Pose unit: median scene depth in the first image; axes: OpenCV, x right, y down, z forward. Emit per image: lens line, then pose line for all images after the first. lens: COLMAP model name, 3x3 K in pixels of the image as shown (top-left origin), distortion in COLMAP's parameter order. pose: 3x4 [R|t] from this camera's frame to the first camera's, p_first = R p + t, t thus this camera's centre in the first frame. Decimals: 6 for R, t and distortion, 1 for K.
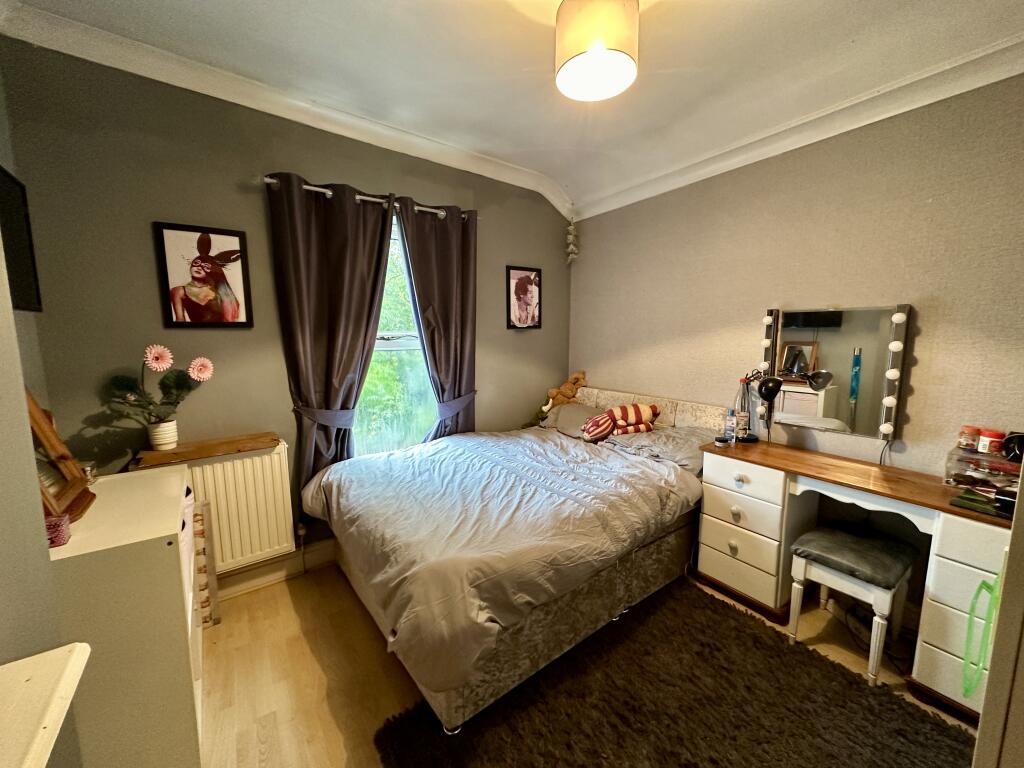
lens RADIAL K [[408.4, 0, 515.9], [0, 408.4, 385.7], [0, 0, 1]] dist [-0.001771, -0.000148]
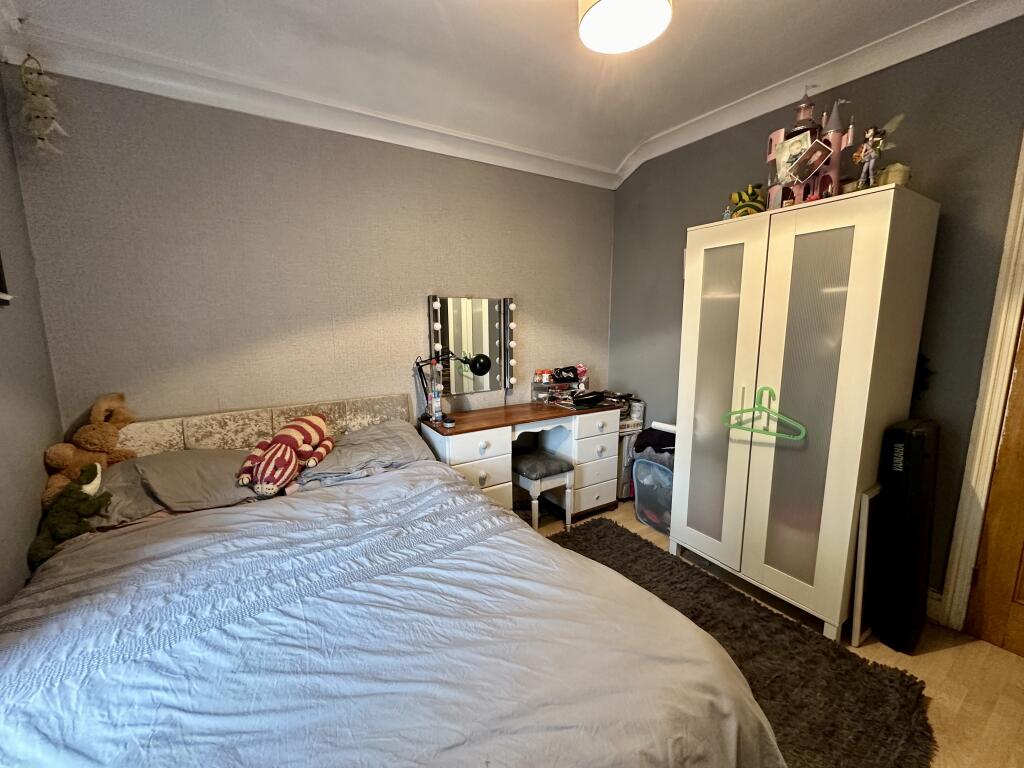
lens RADIAL K [[408.4, 0, 515.9], [0, 408.4, 381.8], [0, 0, 1]] dist [-0.001771, -0.000148]
pose [[0.044826, -0.153167, 0.987183, -0.432785], [0.132952, 0.980301, 0.146062, -0.080601], [-0.990108, 0.124701, 0.064307, 0.661044]]
